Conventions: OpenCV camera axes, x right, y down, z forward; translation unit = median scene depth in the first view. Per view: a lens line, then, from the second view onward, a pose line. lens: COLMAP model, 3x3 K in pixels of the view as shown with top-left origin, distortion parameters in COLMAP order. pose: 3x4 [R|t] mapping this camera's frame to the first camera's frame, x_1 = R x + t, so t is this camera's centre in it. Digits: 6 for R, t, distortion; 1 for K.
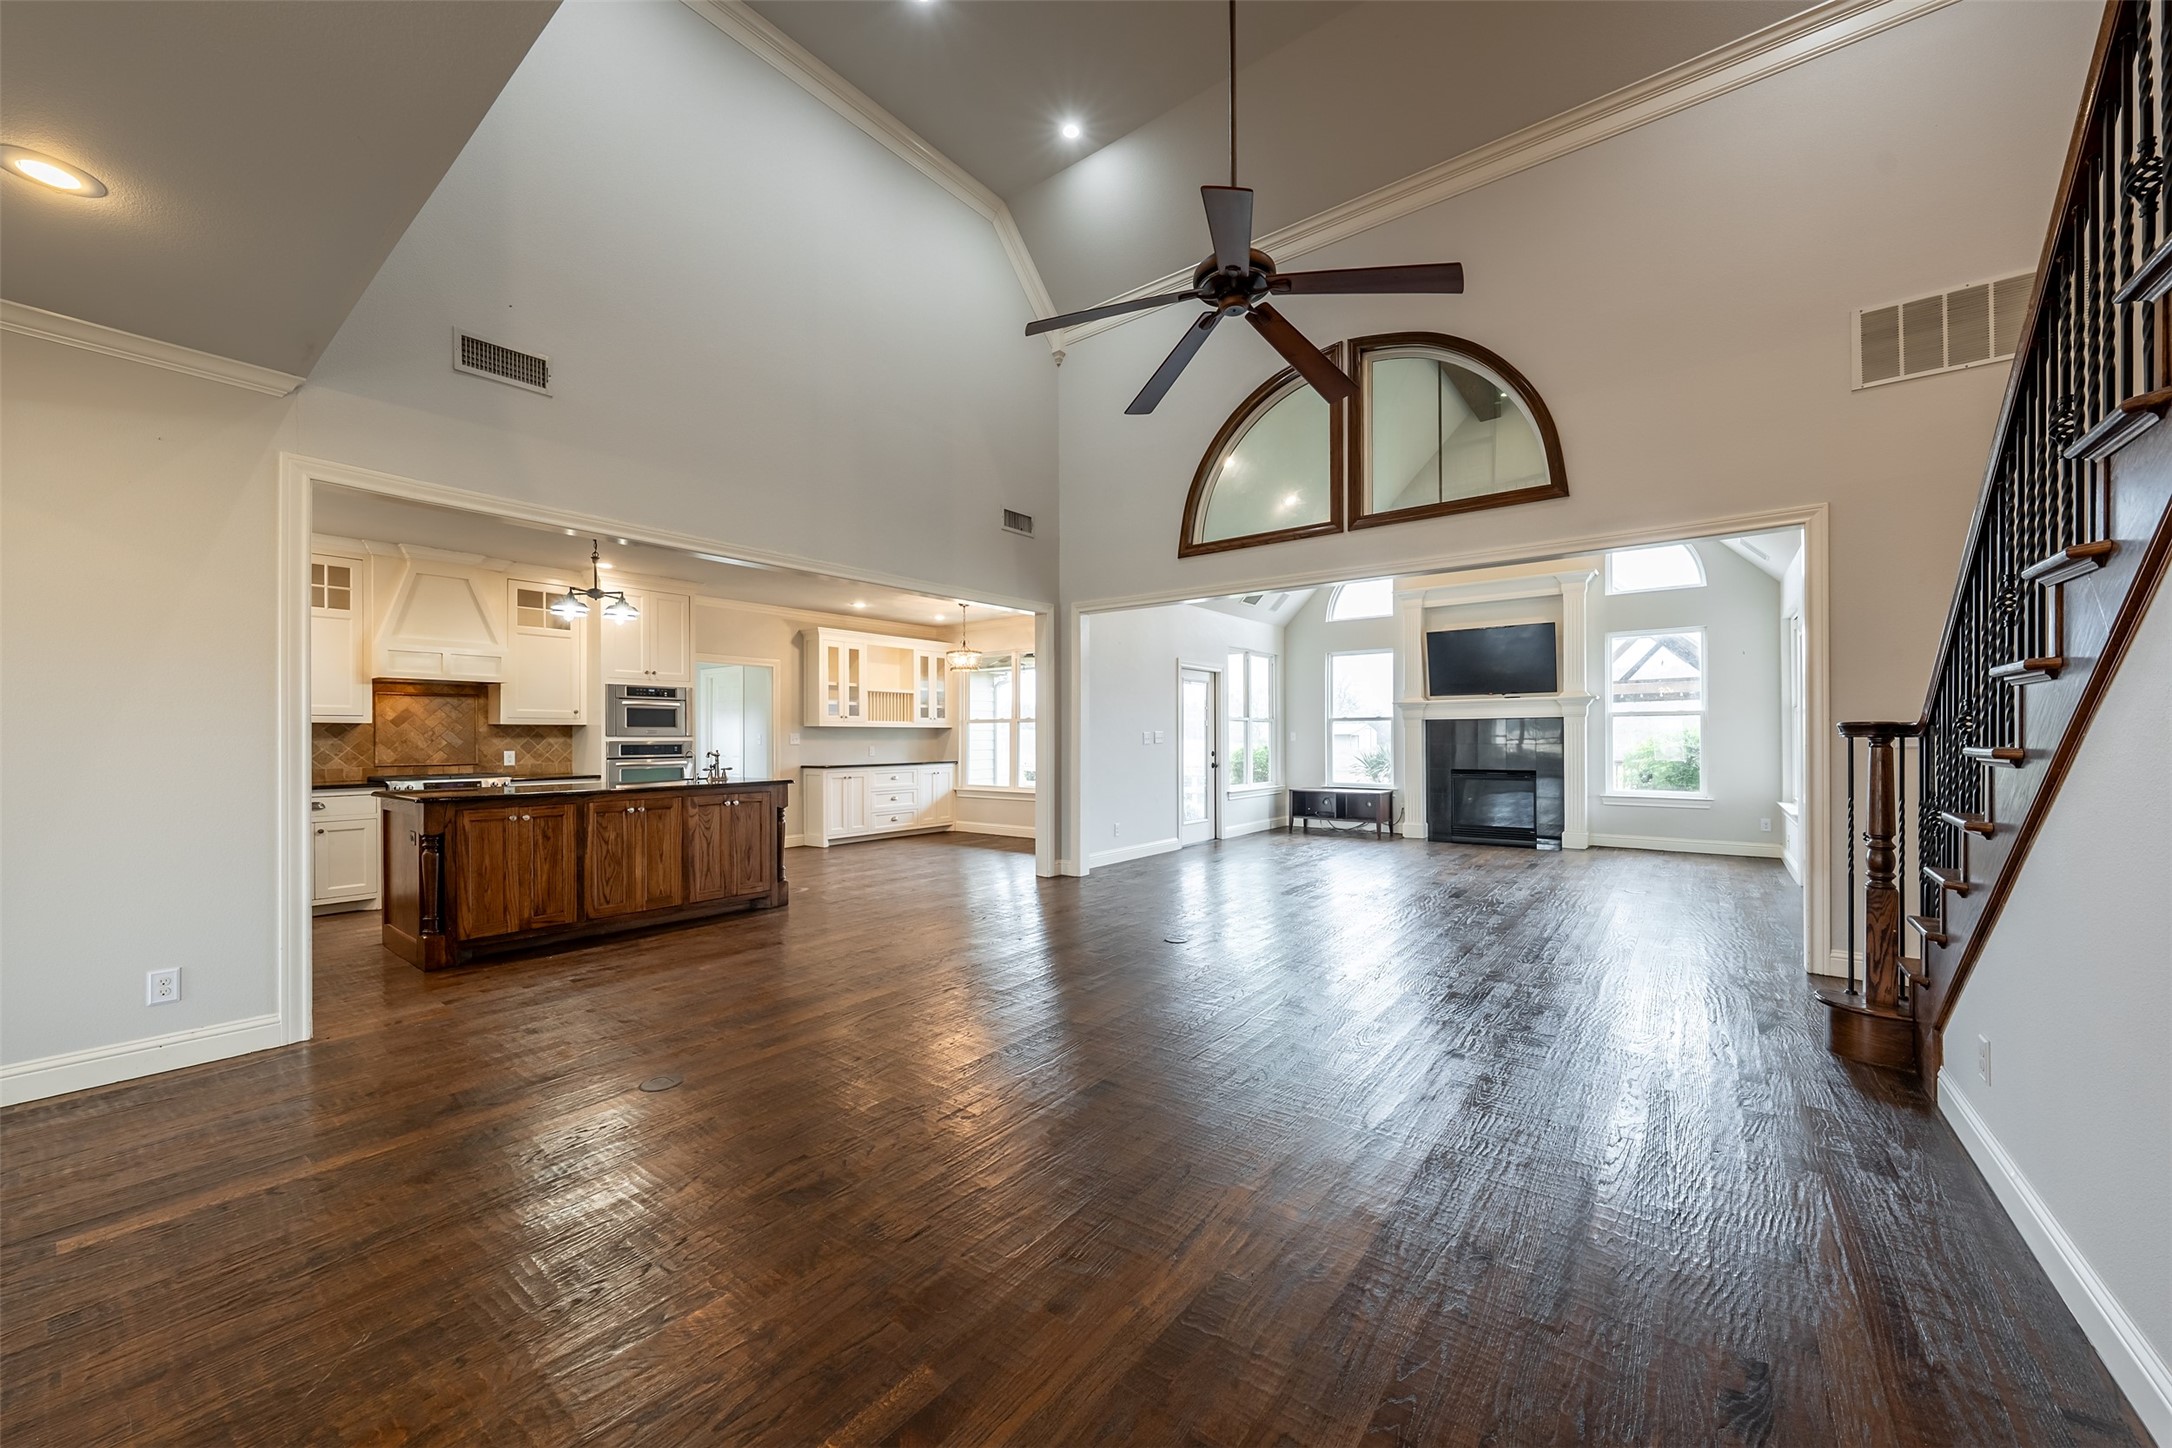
lens RADIAL K [[797.8, 0, 1091.9], [0, 797.8, 729.2], [0, 0, 1]] dist [0.000824, 0.000161]
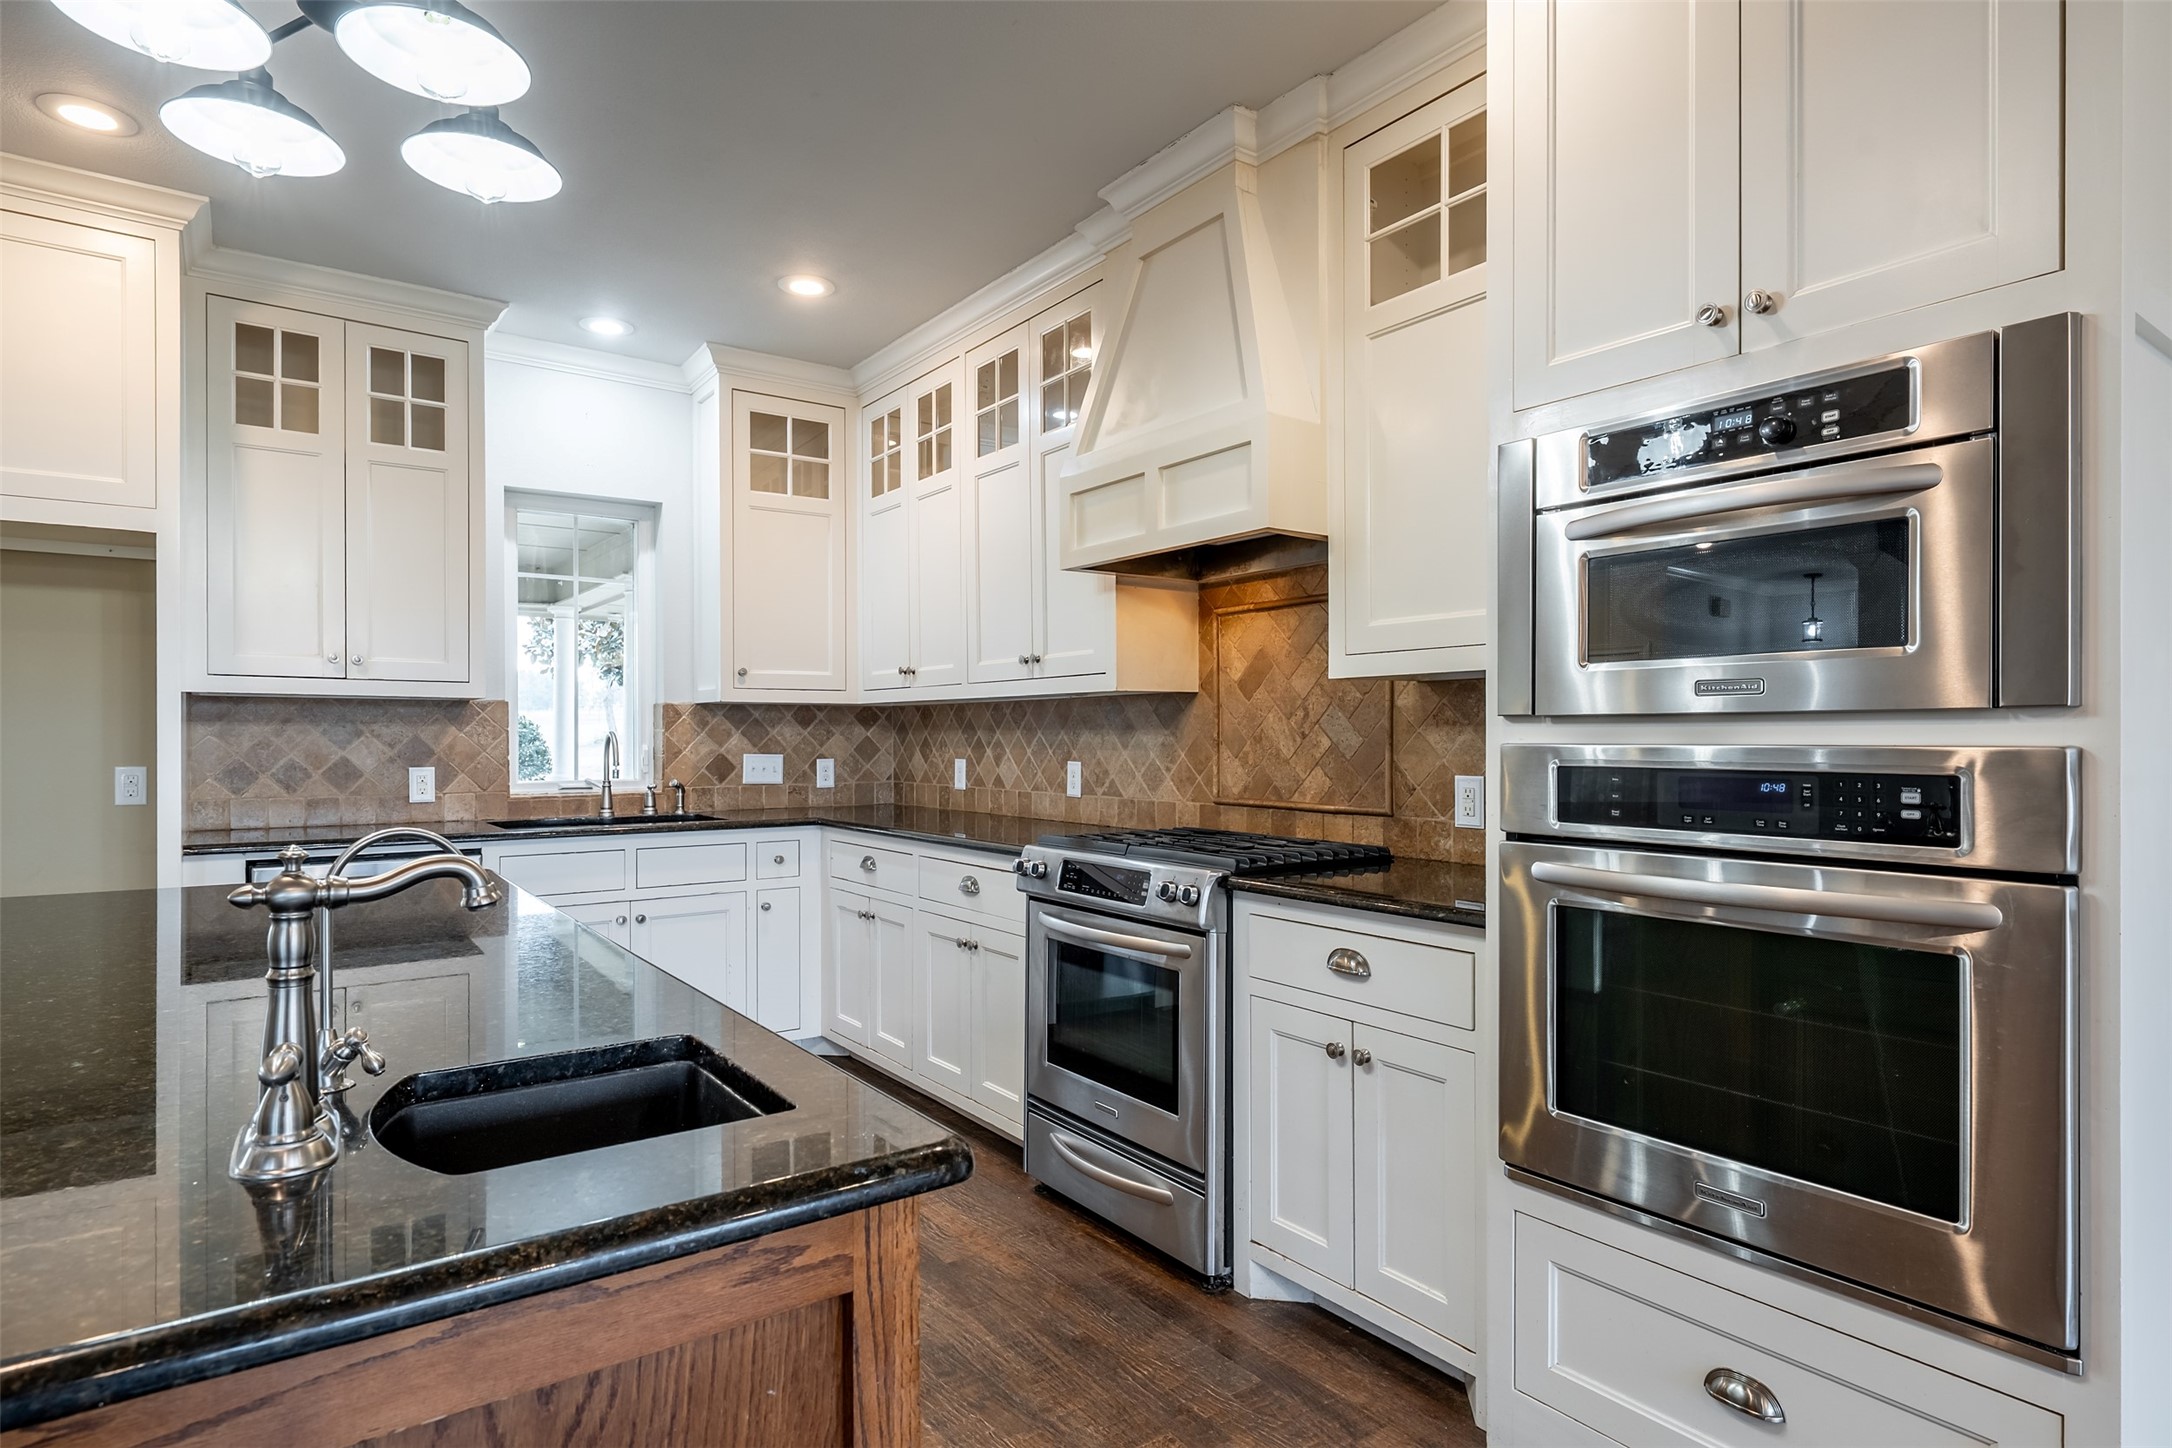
lens RADIAL K [[1132.1, 0, 1080.5], [0, 1132.1, 738.1], [0, 0, 1]] dist [0.000548, -0.000267]
pose [[-0.290853, 0.006936, -0.956743, -0.376059], [0.012750, 0.999913, 0.003373, 0.013537], [0.956683, -0.011218, -0.290916, 1.164849]]
